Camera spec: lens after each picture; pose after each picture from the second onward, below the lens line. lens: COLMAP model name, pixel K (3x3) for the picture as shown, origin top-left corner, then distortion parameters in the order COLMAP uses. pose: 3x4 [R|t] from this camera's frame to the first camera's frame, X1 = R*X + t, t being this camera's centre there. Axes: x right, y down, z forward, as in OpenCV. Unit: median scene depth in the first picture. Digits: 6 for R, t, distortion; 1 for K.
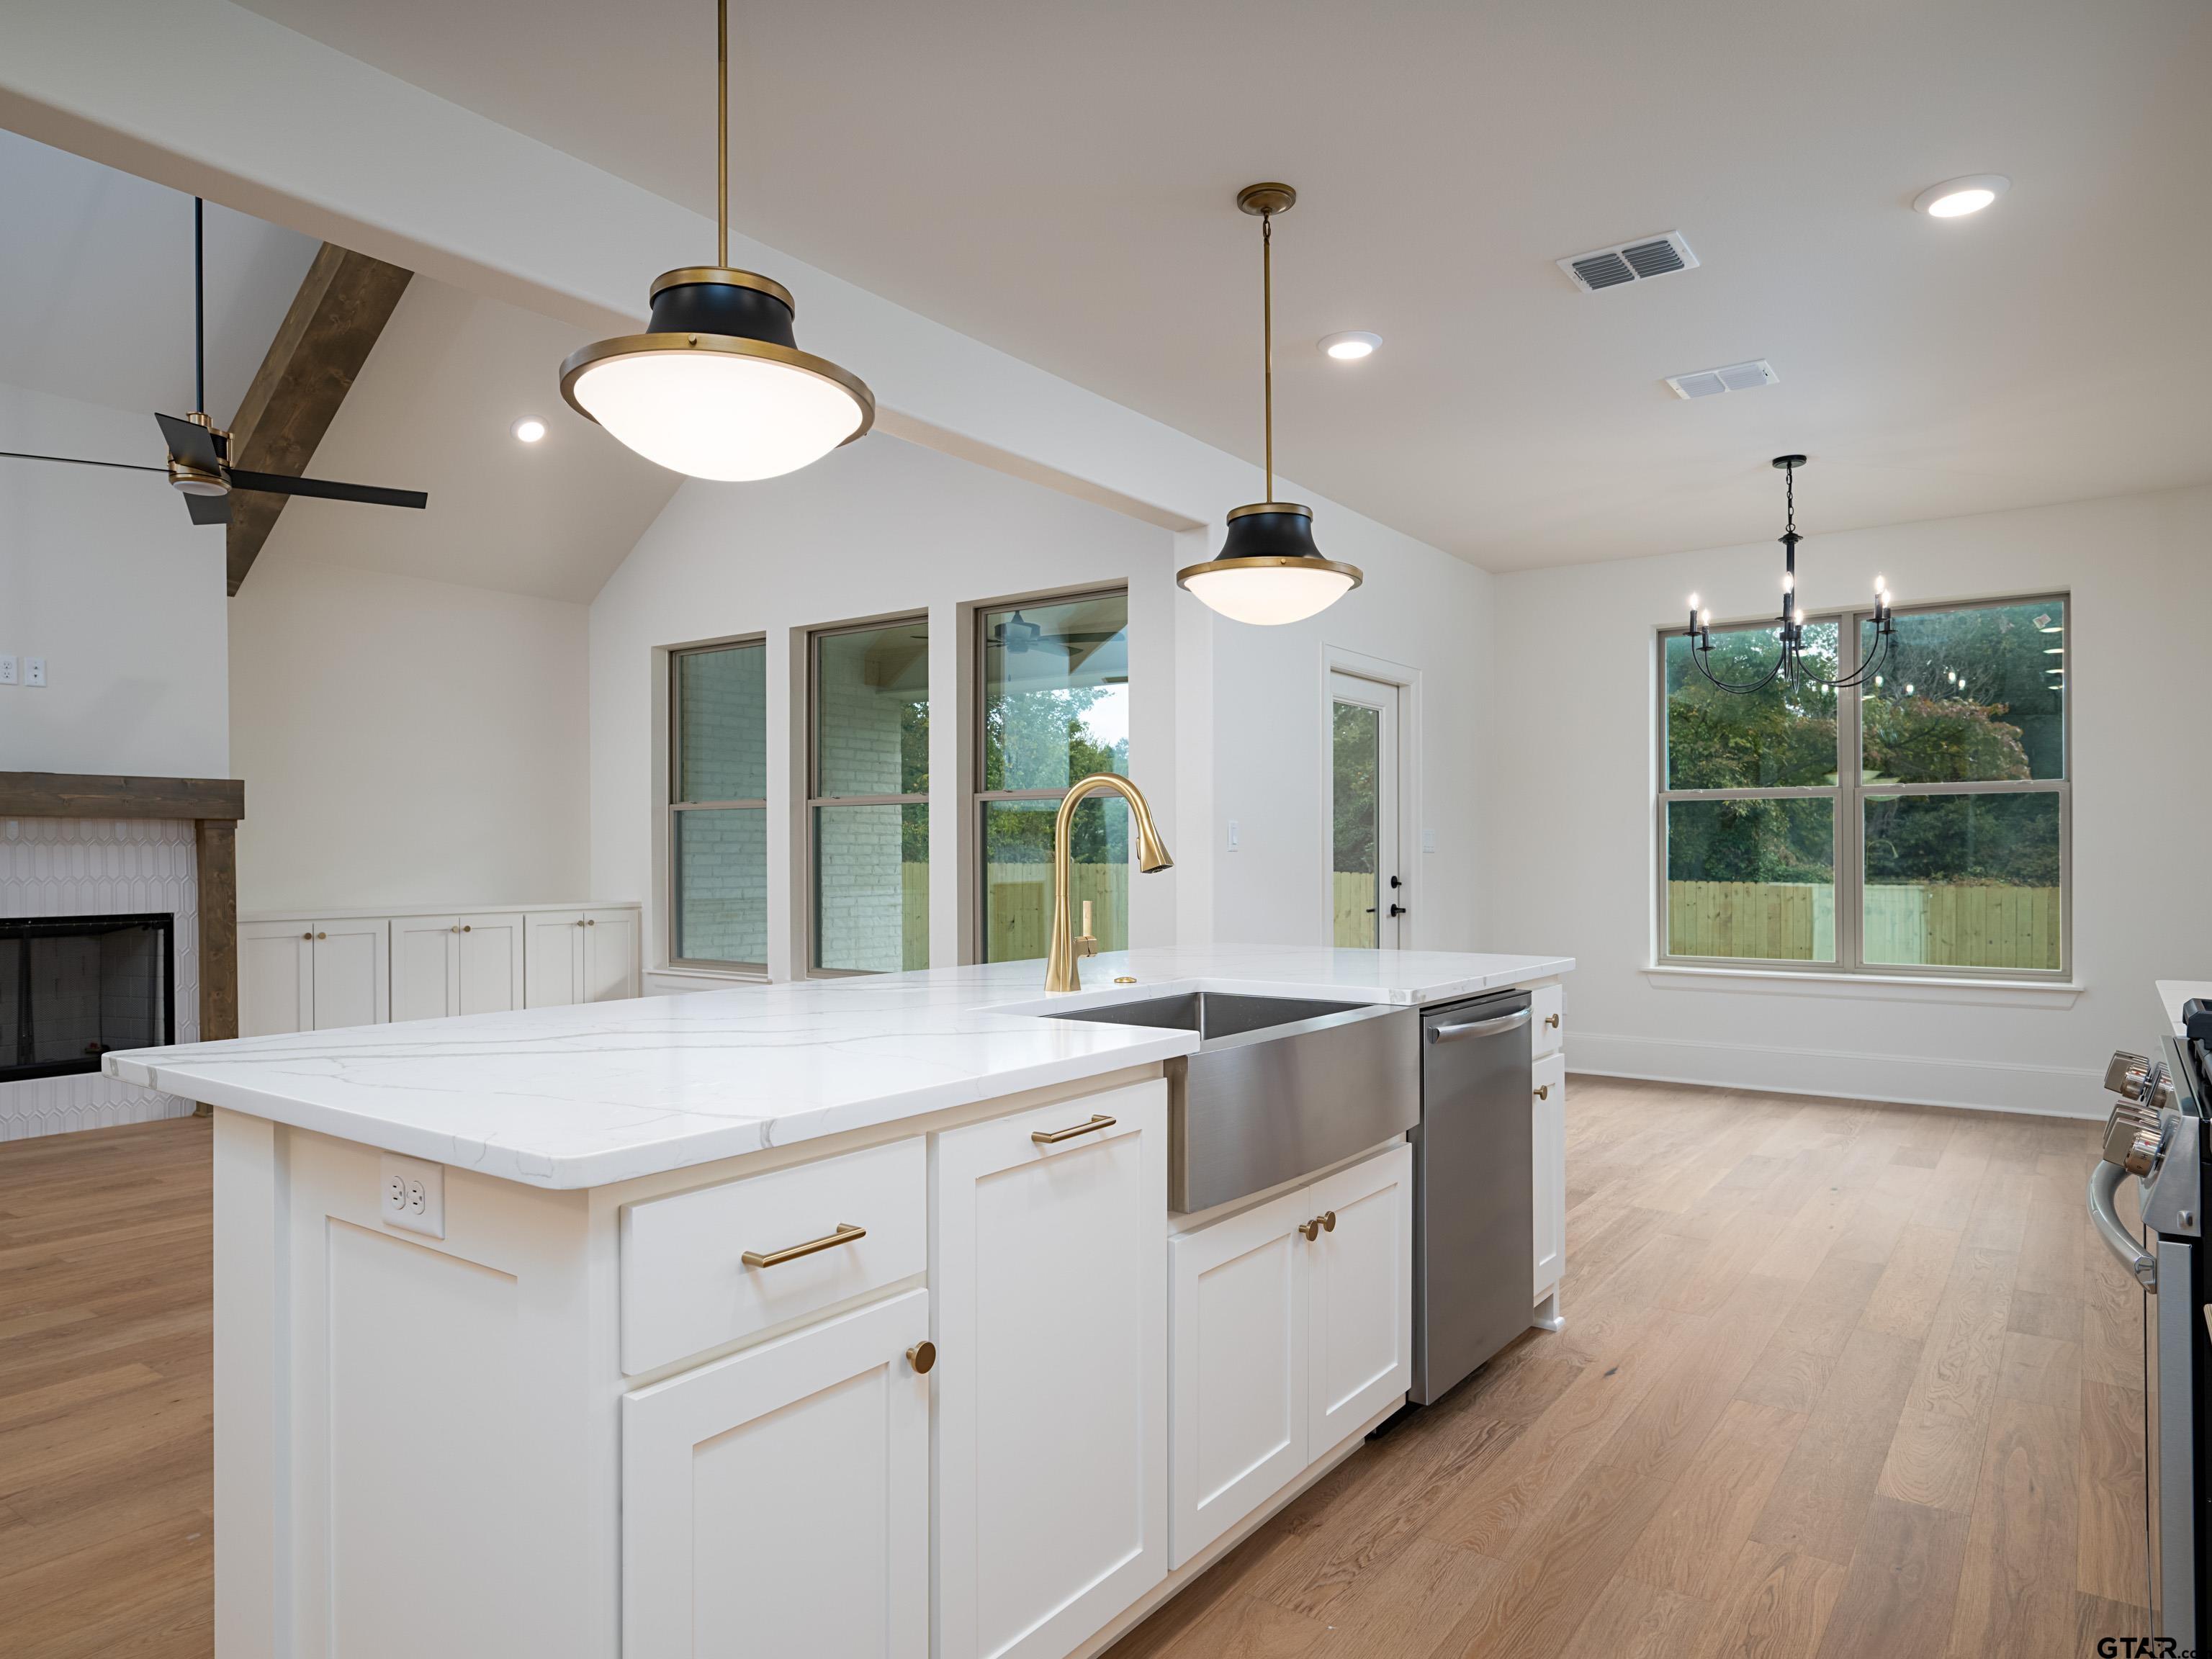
lens RADIAL K [[1377.2, 0, 1085.5], [0, 1377.2, 838.7], [0, 0, 1]] dist [0.037416, 0.001042]
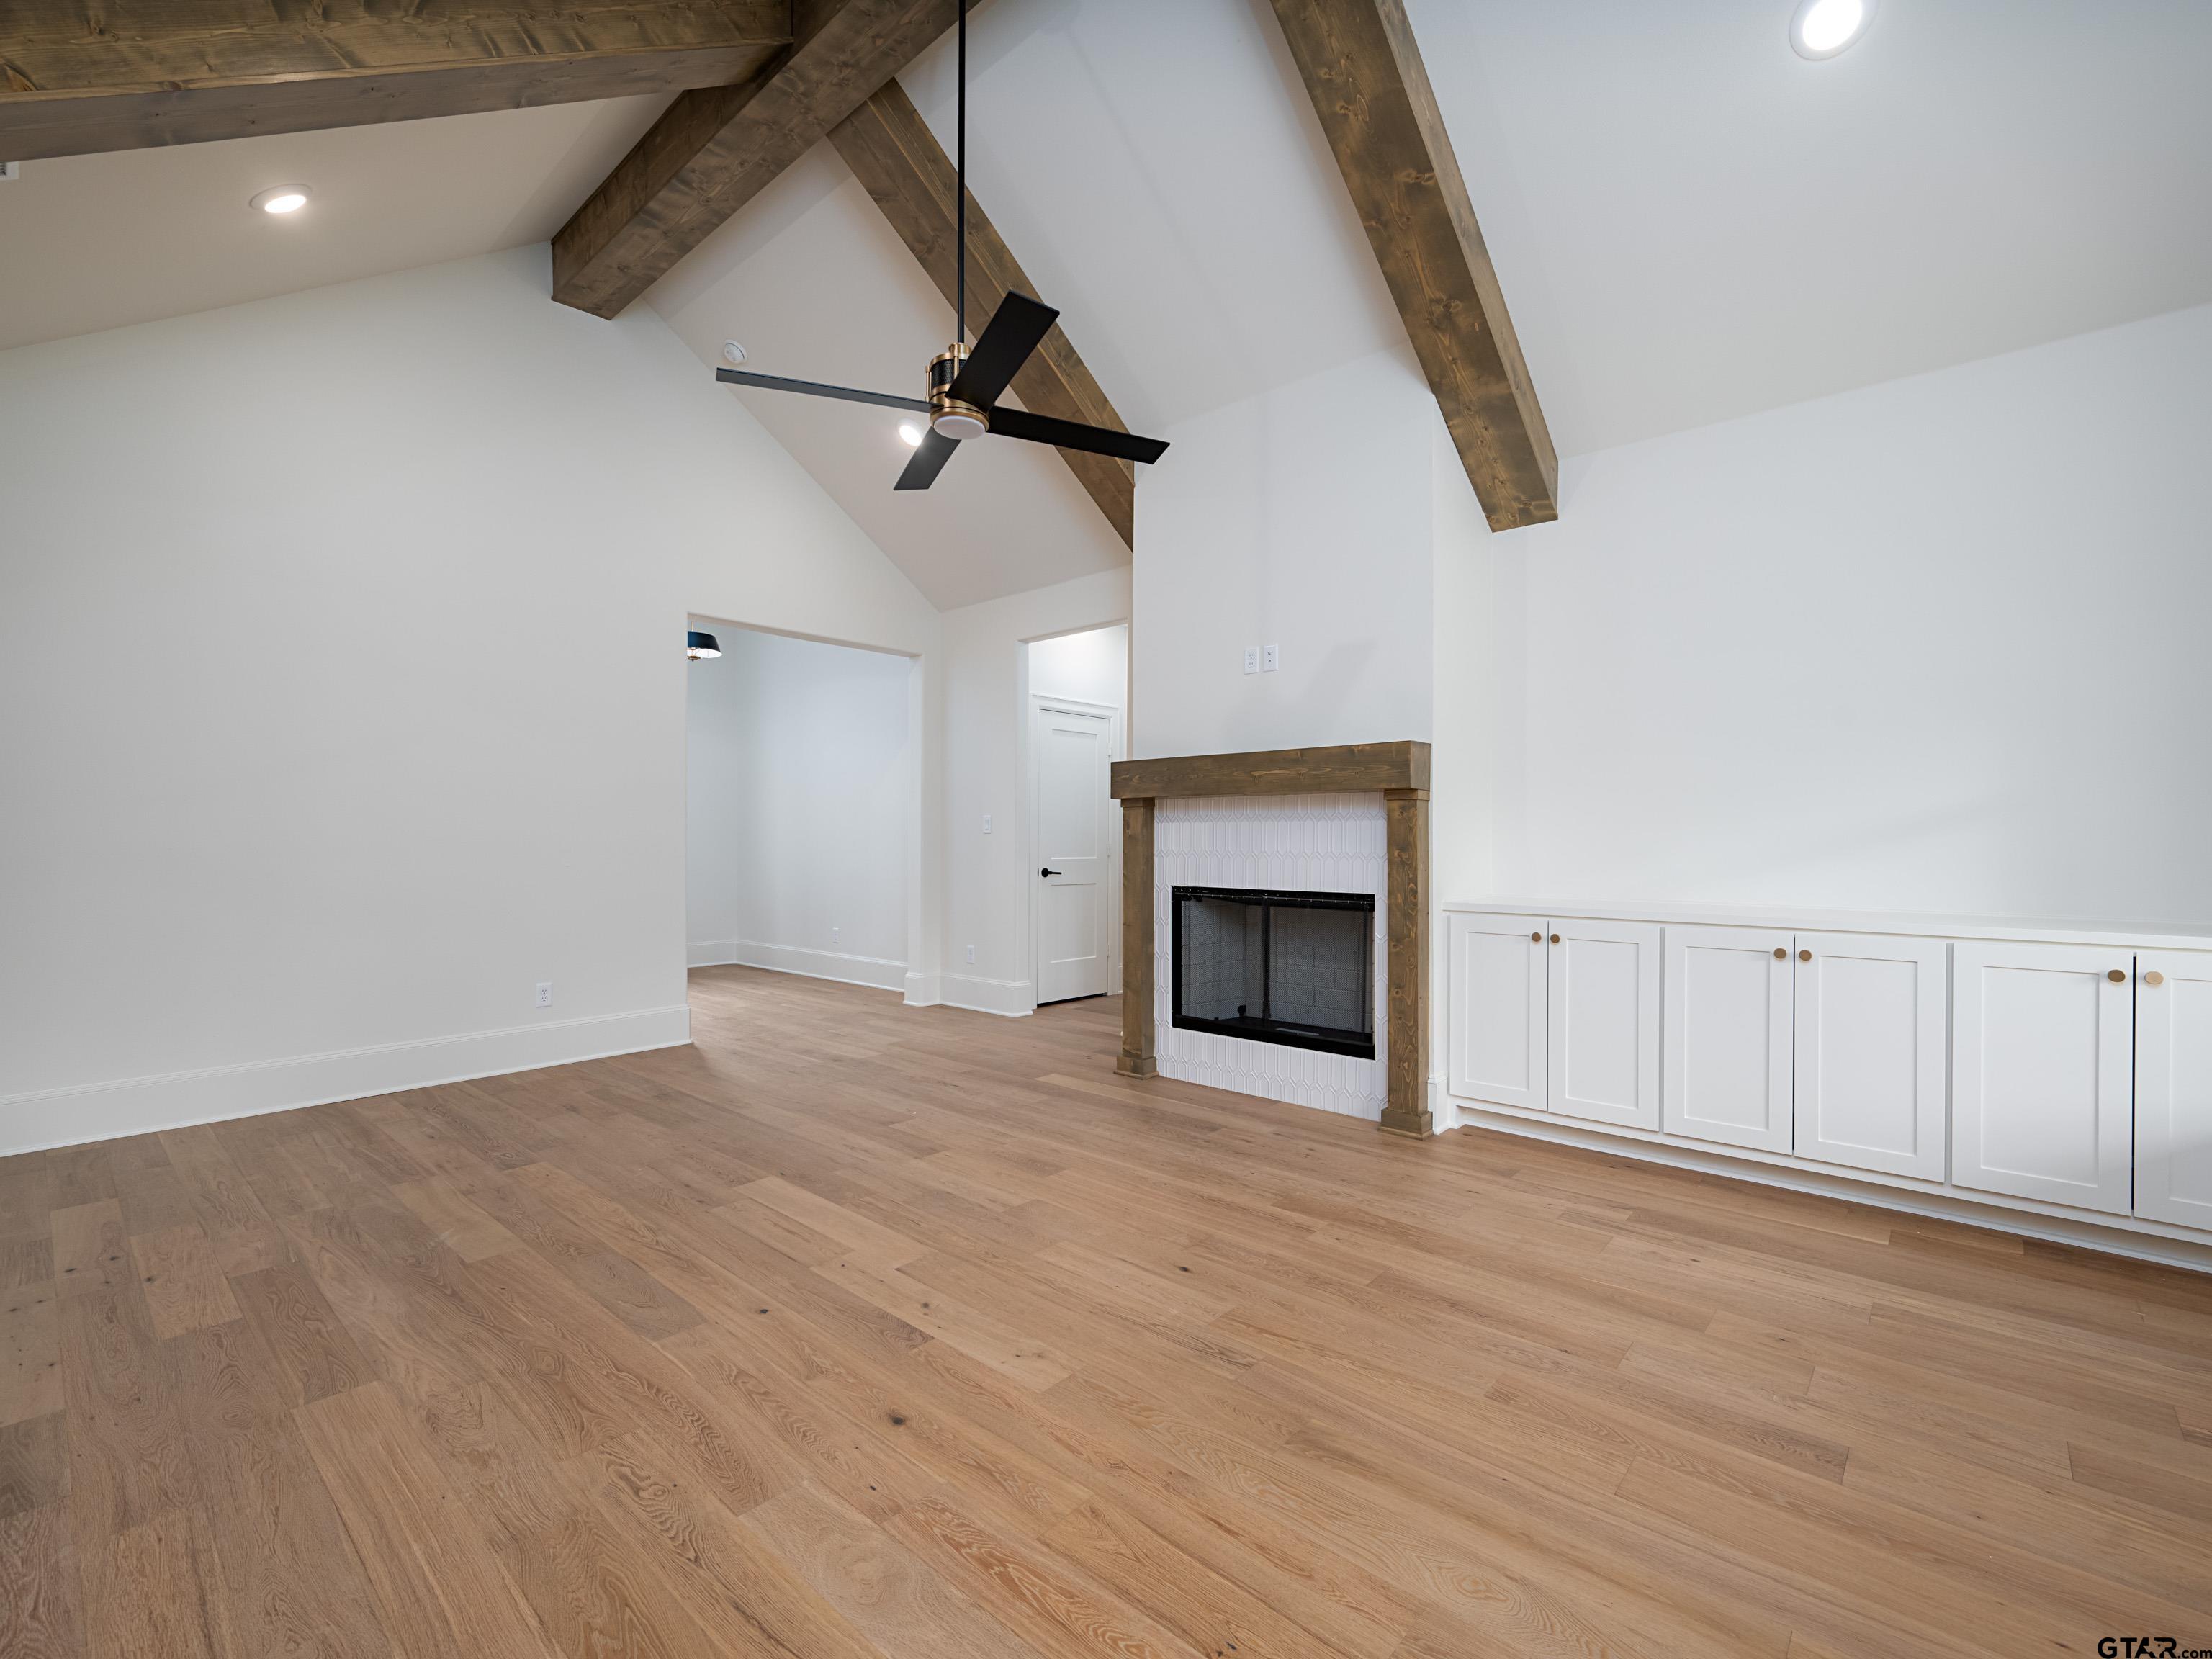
lens RADIAL K [[976.1, 0, 1116.4], [0, 976.1, 835.5], [0, 0, 1]] dist [0.000662, 0.000059]
pose [[-0.099711, 0.005725, -0.995000, -0.002907], [0.014914, 0.999880, 0.004258, 0.004609], [0.994905, -0.014414, -0.099785, 0.423771]]
